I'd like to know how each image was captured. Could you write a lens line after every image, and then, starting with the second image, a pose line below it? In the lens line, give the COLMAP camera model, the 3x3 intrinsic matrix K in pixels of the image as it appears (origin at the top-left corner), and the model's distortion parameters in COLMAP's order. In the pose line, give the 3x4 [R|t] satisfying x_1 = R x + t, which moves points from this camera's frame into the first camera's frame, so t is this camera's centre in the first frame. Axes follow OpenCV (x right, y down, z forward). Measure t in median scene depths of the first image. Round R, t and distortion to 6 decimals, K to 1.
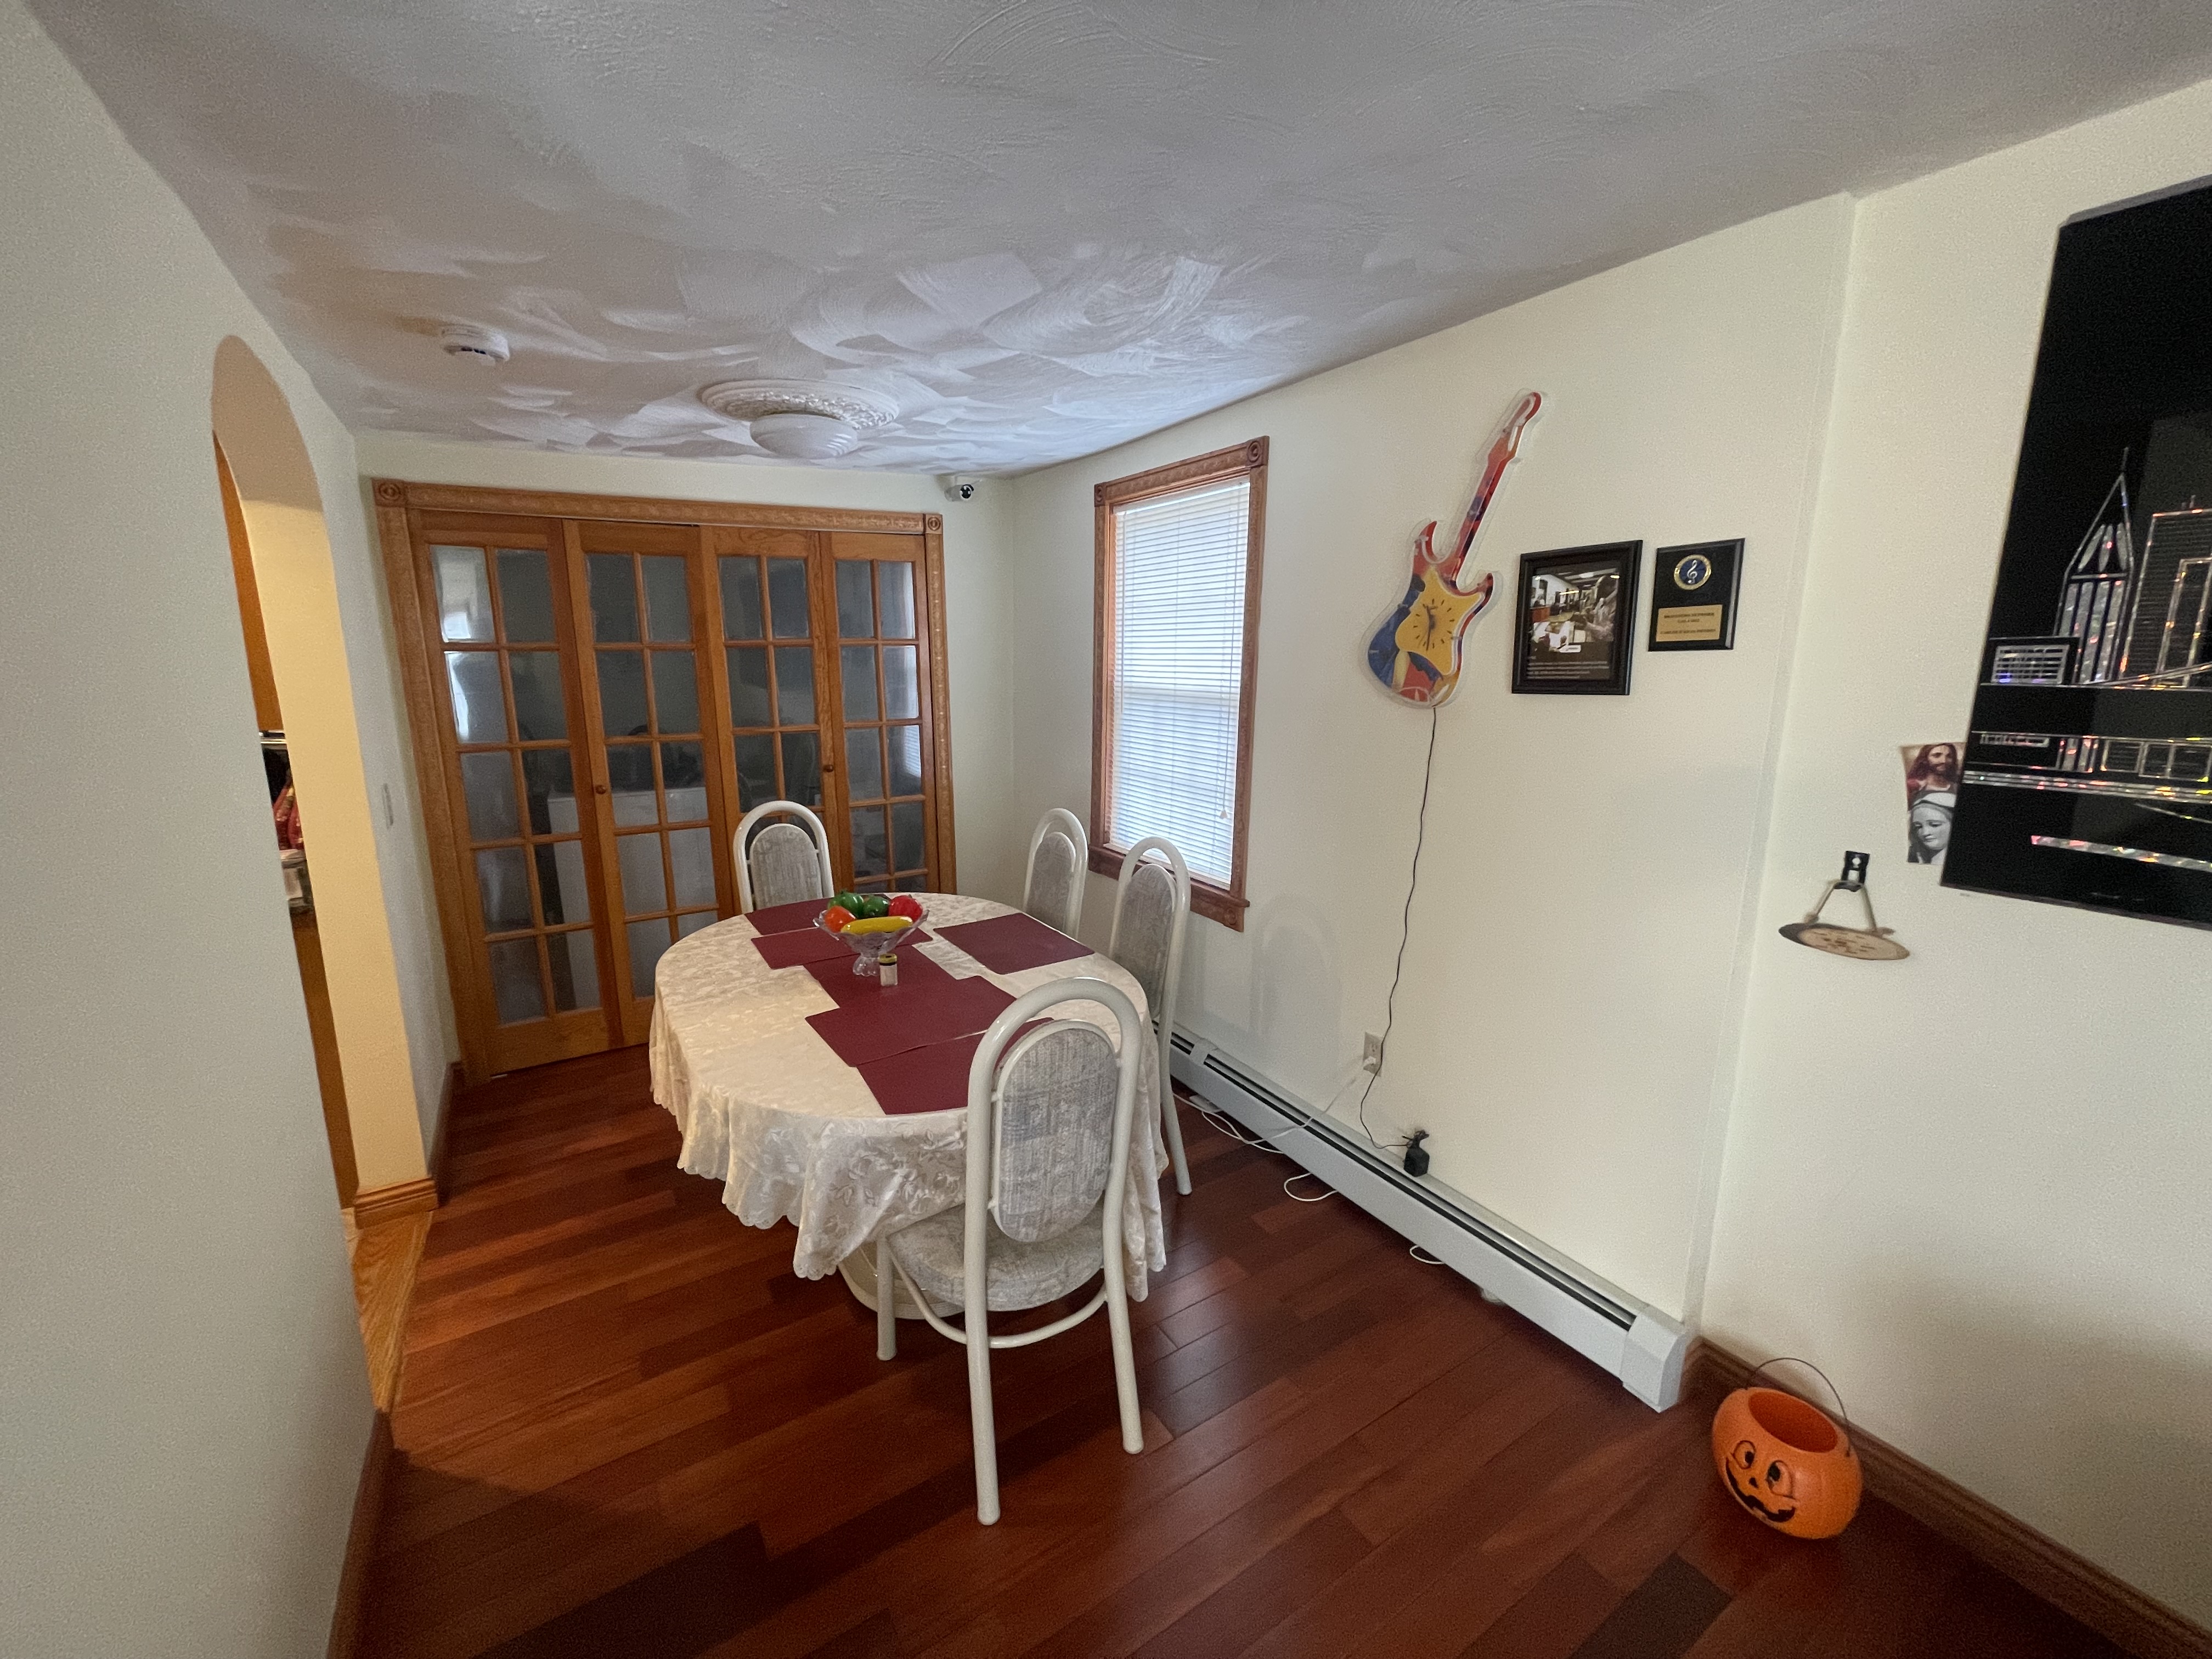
lens RADIAL K [[886.7, 0, 1109.1], [0, 886.7, 828.5], [0, 0, 1]] dist [-0.001072, 0.000024]
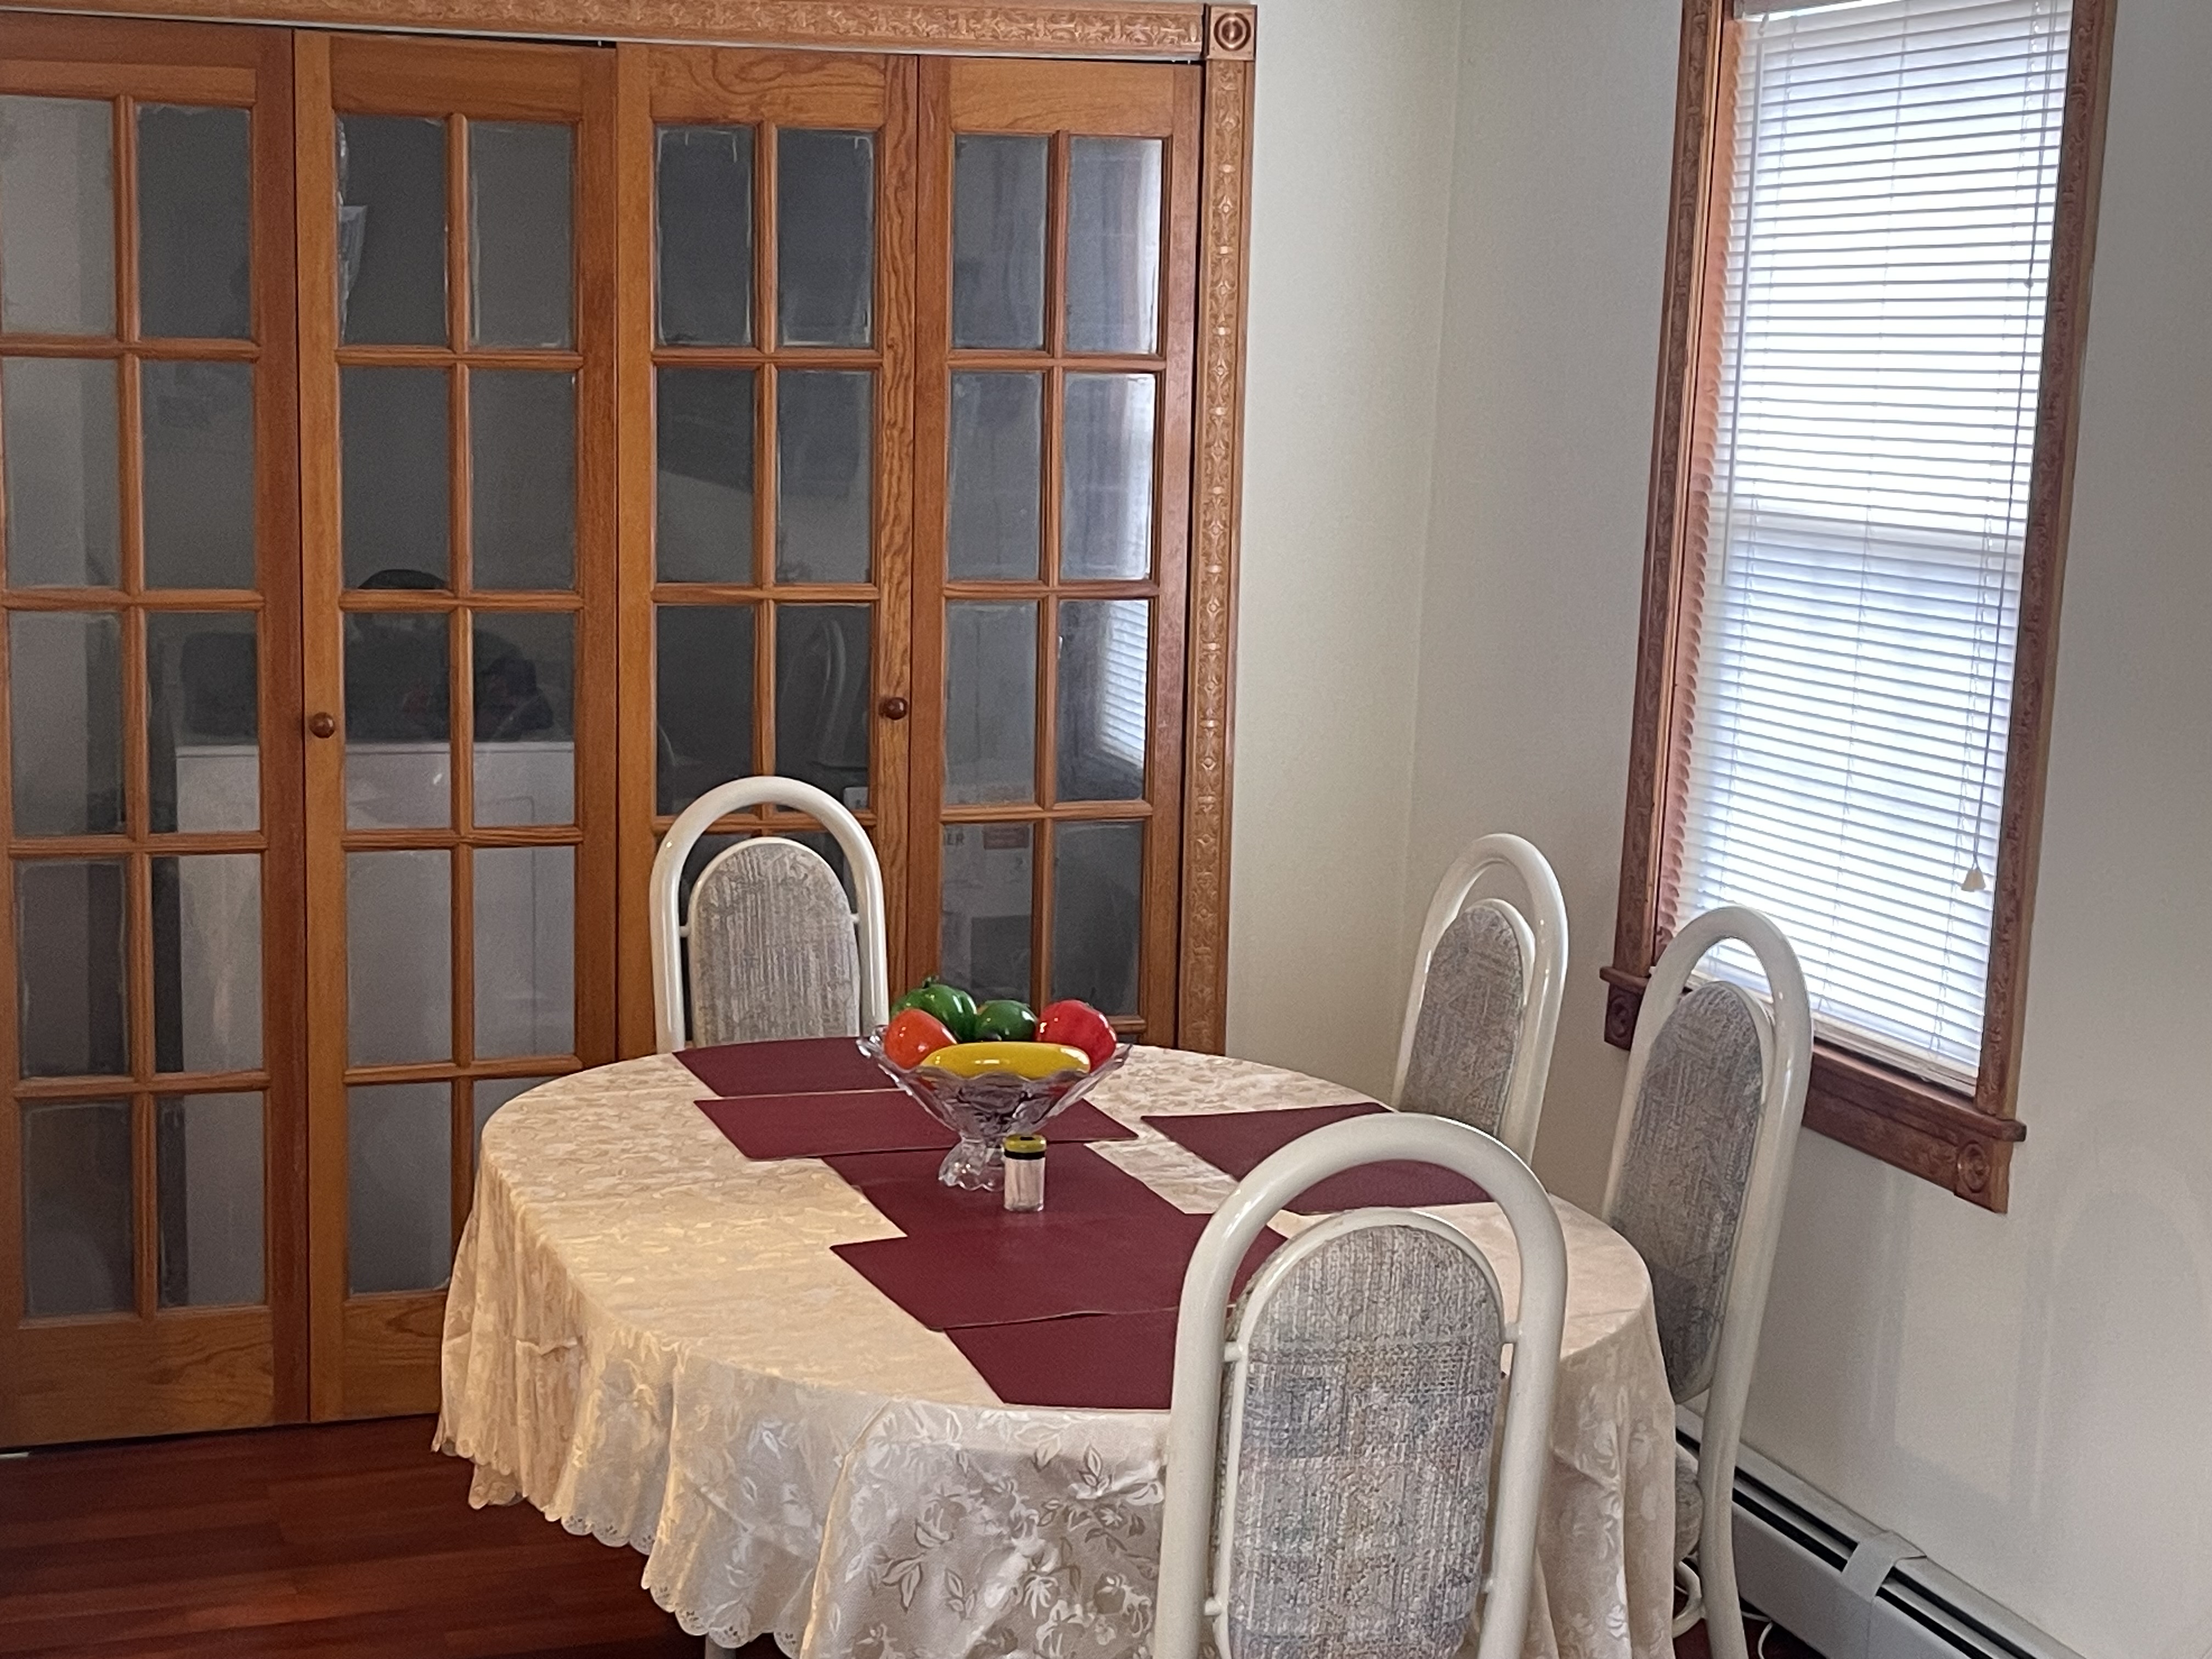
lens RADIAL K [[3361.9, 0, 1106.0], [0, 3361.9, 829.5], [0, 0, 1]] dist [0.143013, -0.050494]
pose [[0.973078, 0.058422, -0.222948, 0.097960], [-0.072234, 0.995908, -0.054303, 0.065227], [0.218864, 0.068946, 0.973317, -0.404521]]
